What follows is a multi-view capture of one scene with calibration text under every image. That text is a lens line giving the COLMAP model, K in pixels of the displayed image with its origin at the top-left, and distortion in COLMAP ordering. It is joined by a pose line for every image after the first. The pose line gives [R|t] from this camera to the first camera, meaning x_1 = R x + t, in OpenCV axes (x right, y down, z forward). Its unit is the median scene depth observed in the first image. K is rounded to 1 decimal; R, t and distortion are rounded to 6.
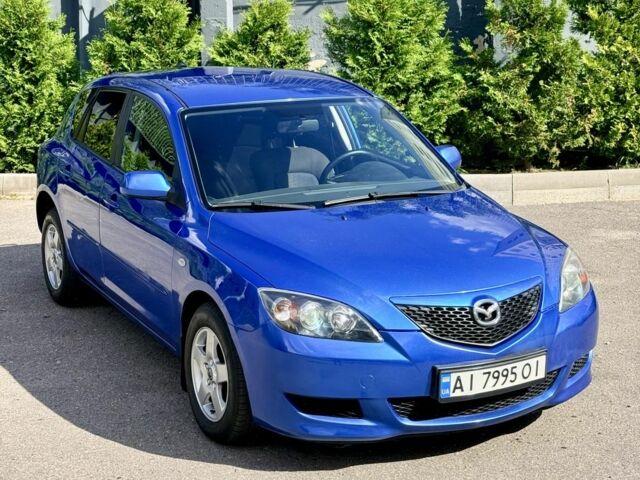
lens RADIAL K [[1201.2, 0, 312.4], [0, 1201.2, 207.3], [0, 0, 1]] dist [0.170235, 0.115169]
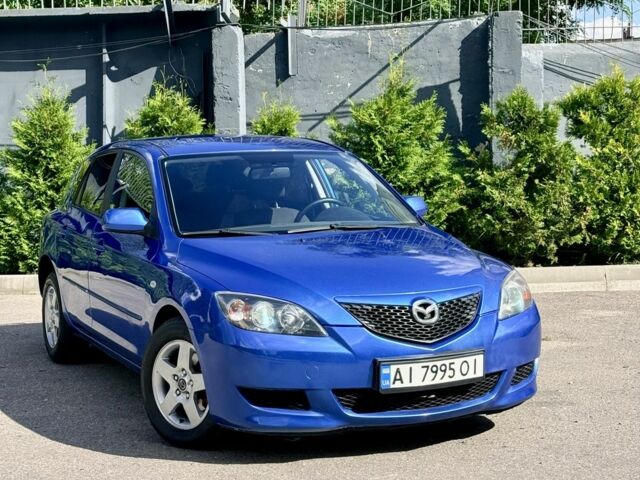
lens RADIAL K [[1201.2, 0, 312.4], [0, 1201.2, 207.3], [0, 0, 1]] dist [0.170235, 0.115169]
pose [[0.999213, -0.008576, -0.038716, 0.067116], [0.003281, 0.990867, -0.134805, 0.108835], [0.039519, 0.134572, 0.990115, -0.064189]]
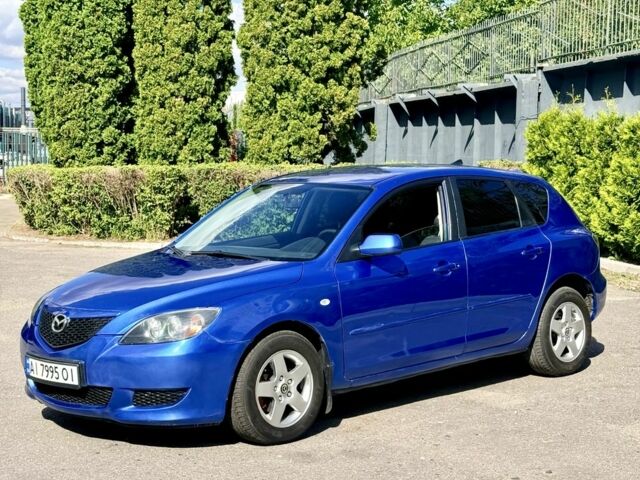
lens RADIAL K [[1201.2, 0, 312.4], [0, 1201.2, 207.3], [0, 0, 1]] dist [0.170235, 0.115169]
pose [[0.270471, 0.051678, -0.961340, 1.180041], [-0.167618, 0.985835, 0.005836, -0.074119], [0.948024, 0.159559, 0.275302, 0.683178]]
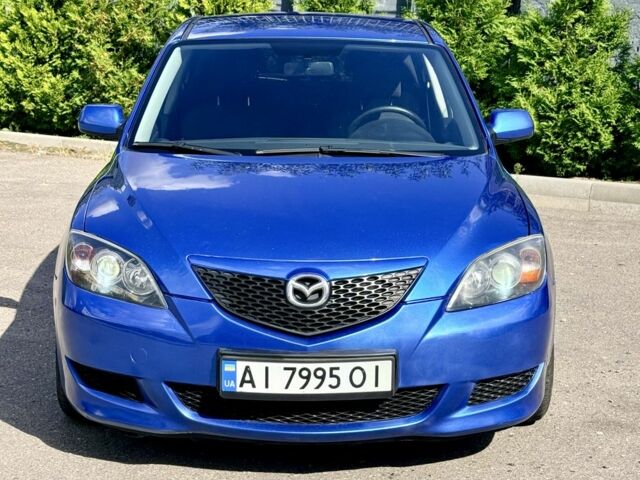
lens RADIAL K [[1235.1, 0, 320.0], [0, 1235.1, 240.0], [0, 0, 1]] dist [0.153052, 0.046278]
pose [[0.896739, 0.104331, -0.430085, 0.373583], [-0.105744, 0.994178, 0.020692, 0.030576], [0.429740, 0.026923, 0.902551, 0.241193]]
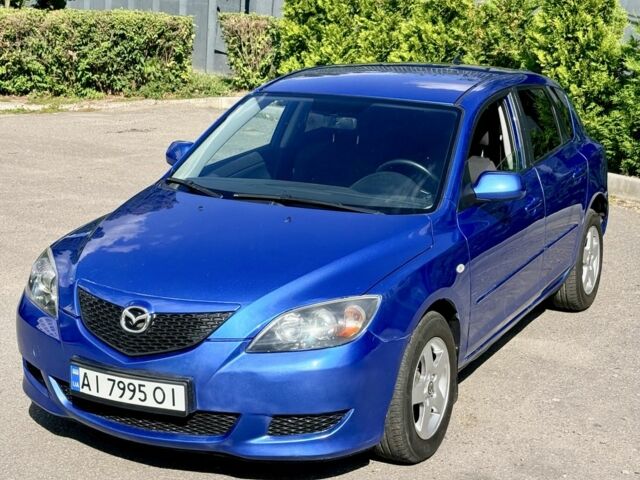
lens RADIAL K [[1209.5, 0, 318.1], [0, 1209.5, 158.0], [0, 0, 1]] dist [0.138210, 0.034990]
pose [[0.583919, 0.144055, -0.798929, 0.751889], [-0.179313, 0.982710, 0.046136, -0.081733], [0.791761, 0.116318, 0.599654, 0.415336]]
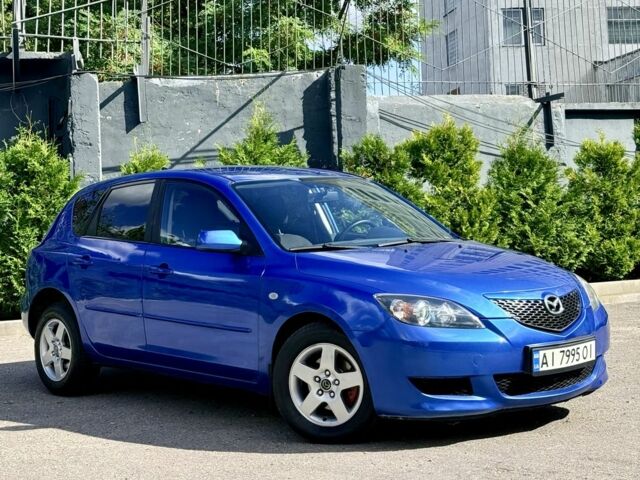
lens RADIAL K [[1200.0, 0, 312.7], [0, 1200.0, 166.7], [0, 0, 1]] dist [0.136565, 0.067043]
pose [[0.967001, -0.018928, 0.254069, -0.320231], [0.073610, 0.975463, -0.207494, 0.147536], [-0.243907, 0.219349, 0.944667, -0.116537]]
